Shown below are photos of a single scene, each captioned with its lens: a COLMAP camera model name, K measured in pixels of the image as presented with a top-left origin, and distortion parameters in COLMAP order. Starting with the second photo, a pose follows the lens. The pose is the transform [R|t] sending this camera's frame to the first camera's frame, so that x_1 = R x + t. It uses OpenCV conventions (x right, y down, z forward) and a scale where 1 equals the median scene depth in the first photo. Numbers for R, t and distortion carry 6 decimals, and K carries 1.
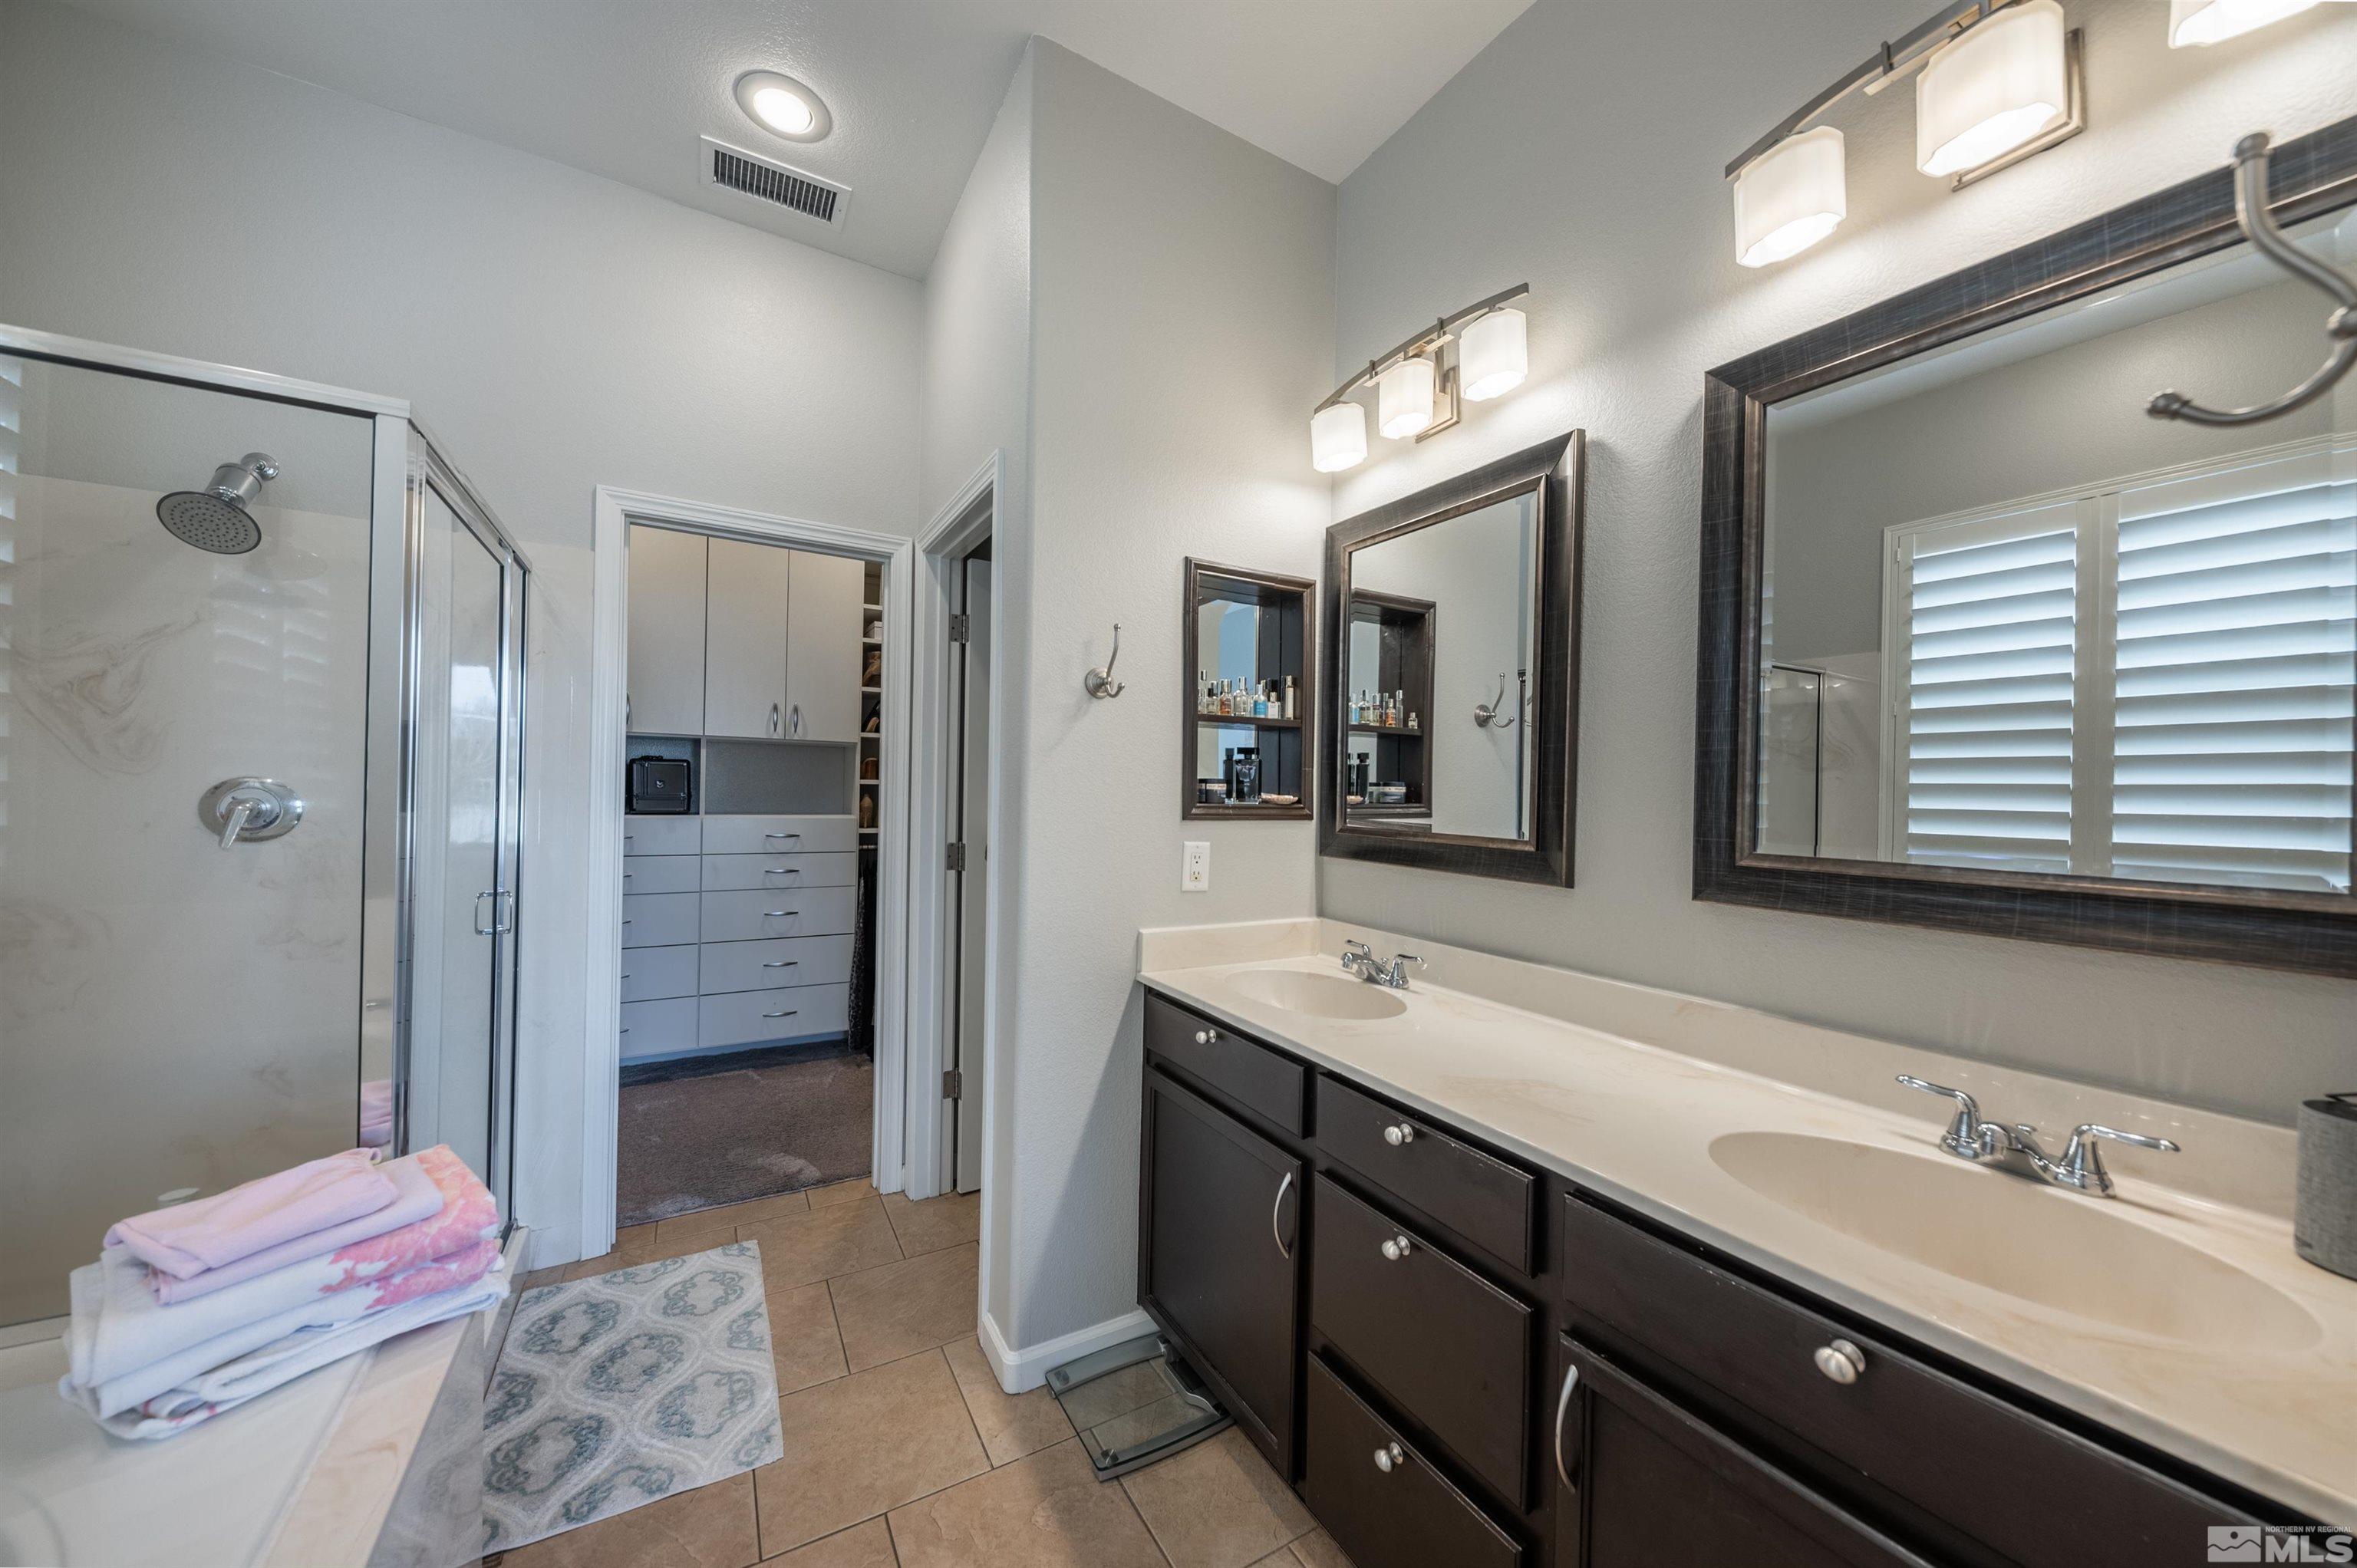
lens RADIAL K [[817.1, 0, 1178.3], [0, 817.1, 795.1], [0, 0, 1]] dist [0.006045, -0.005129]
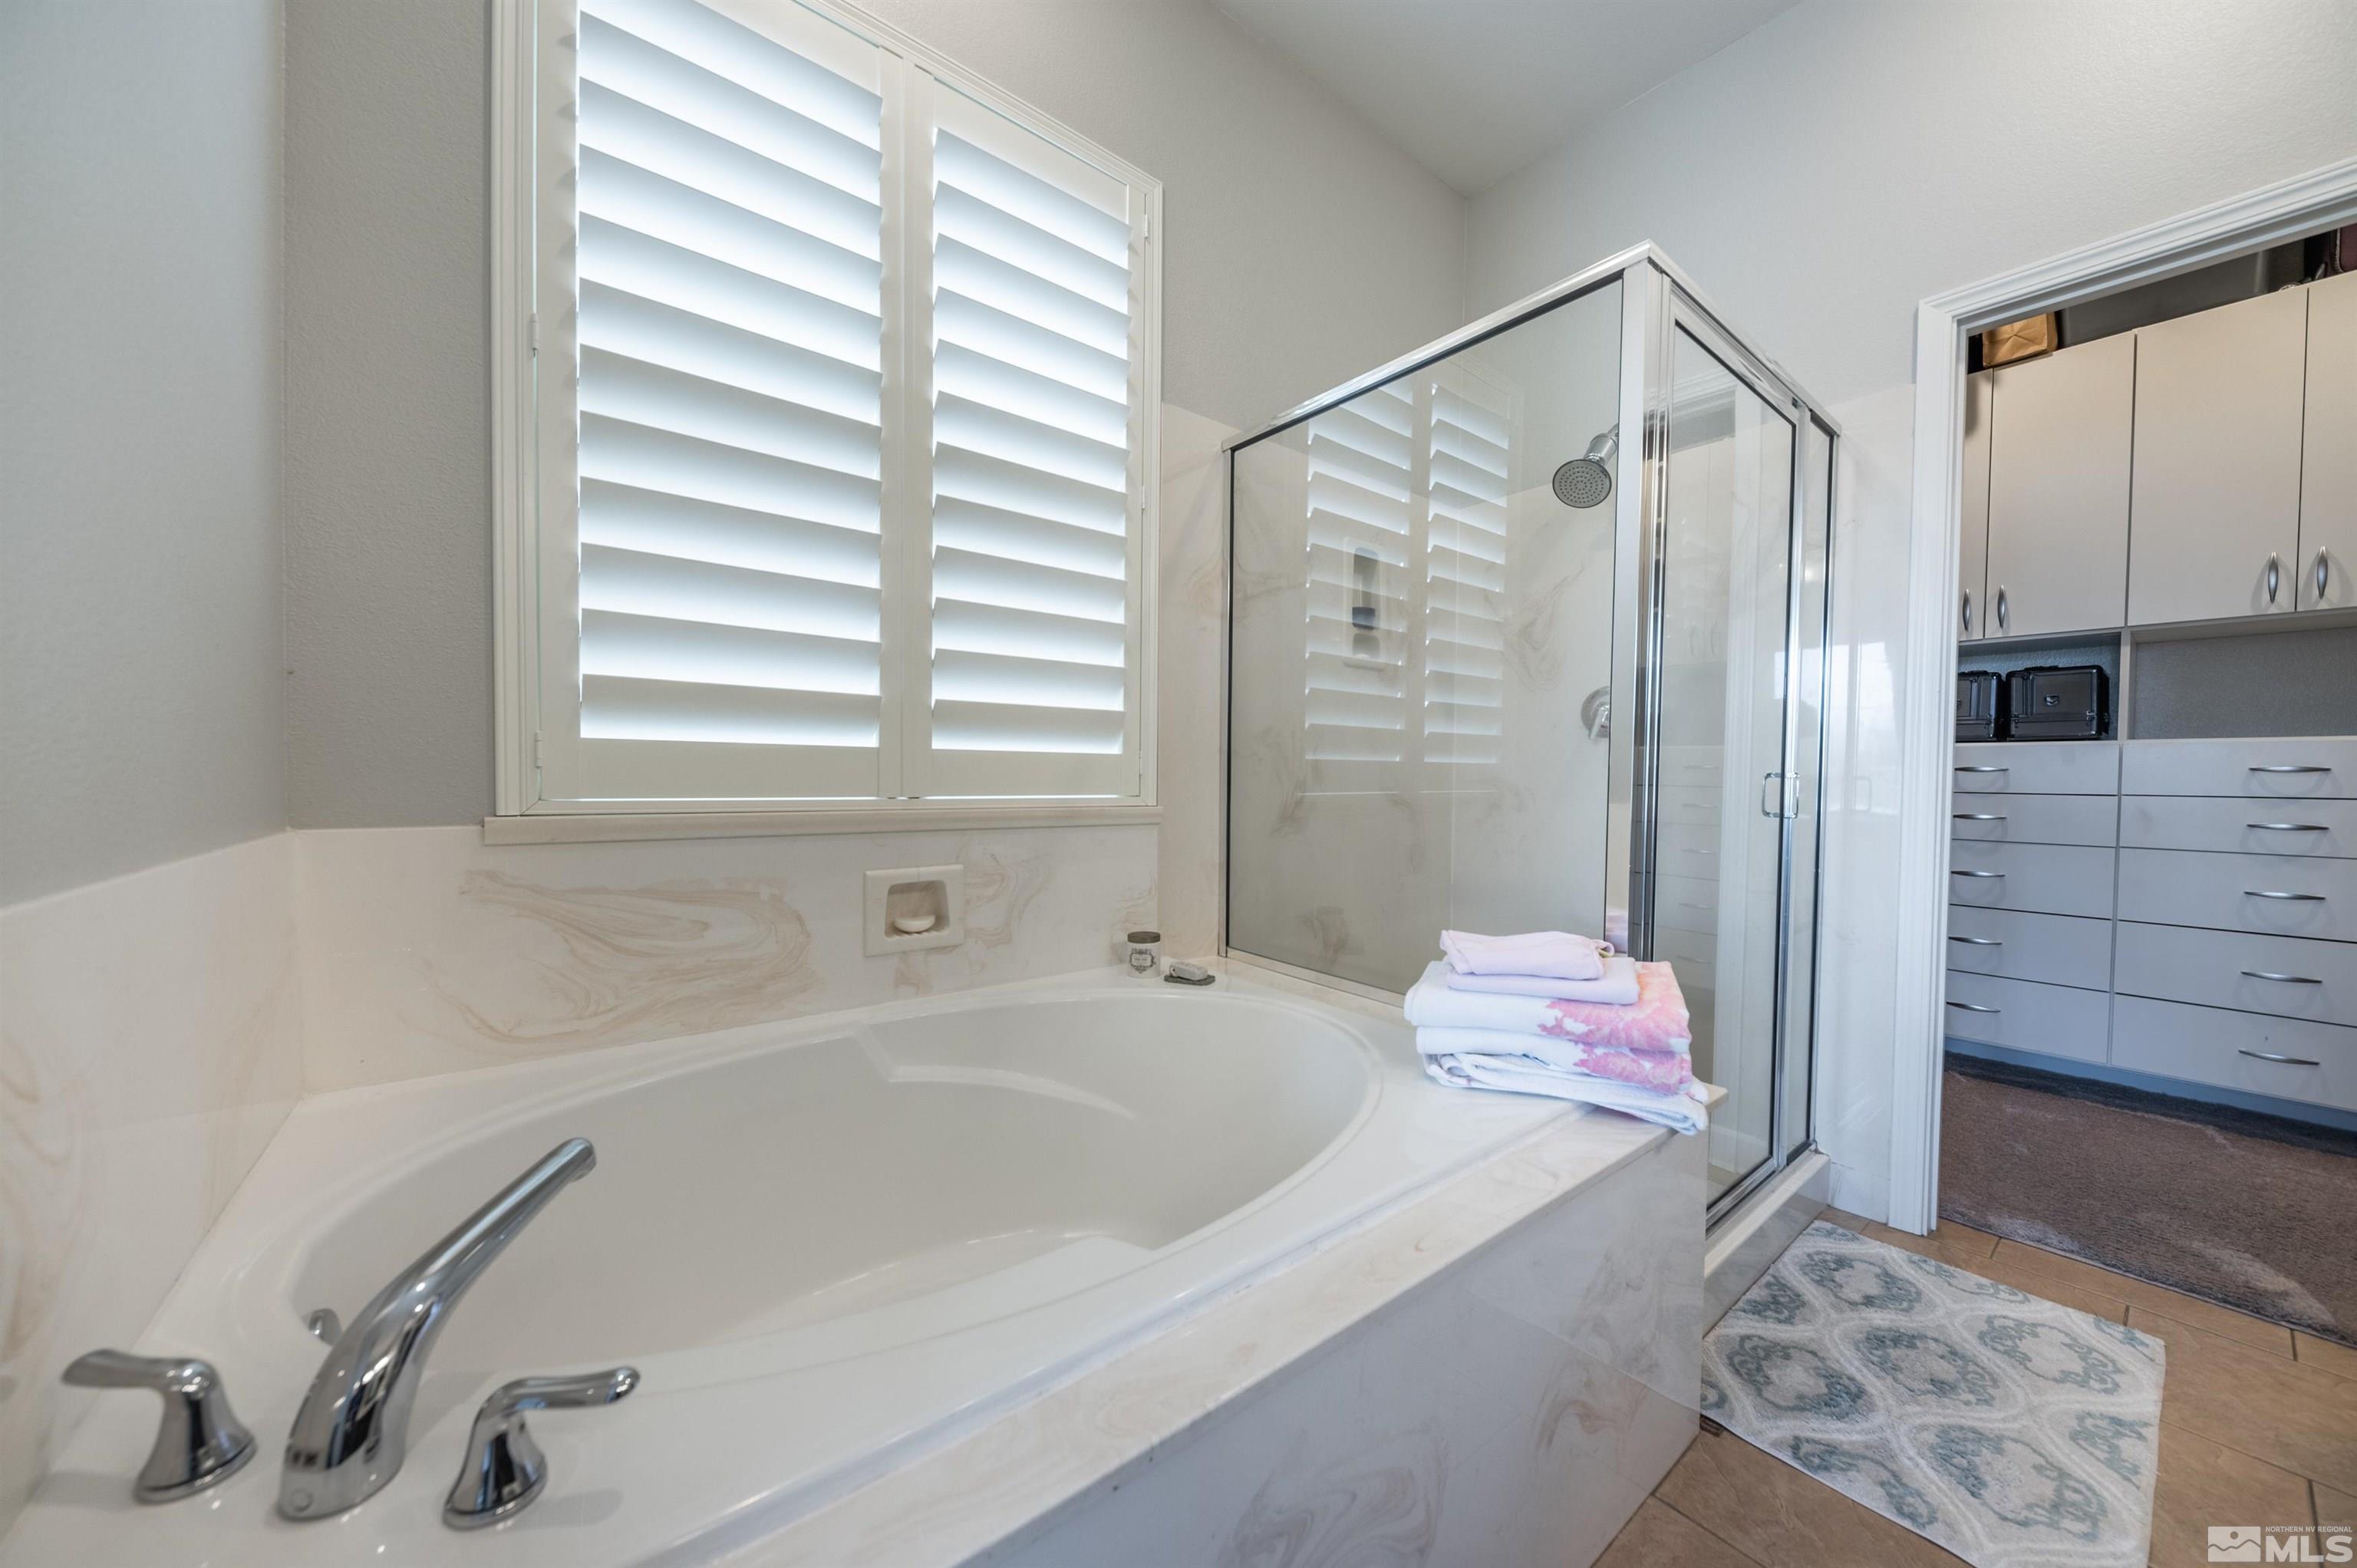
lens RADIAL K [[817.1, 0, 1178.3], [0, 817.1, 795.1], [0, 0, 1]] dist [0.006045, -0.005129]
pose [[0.142288, 0.005784, -0.989808, 0.004267], [-0.007764, 0.999959, 0.004728, 0.151497], [0.989795, 0.007012, 0.142327, 0.179638]]
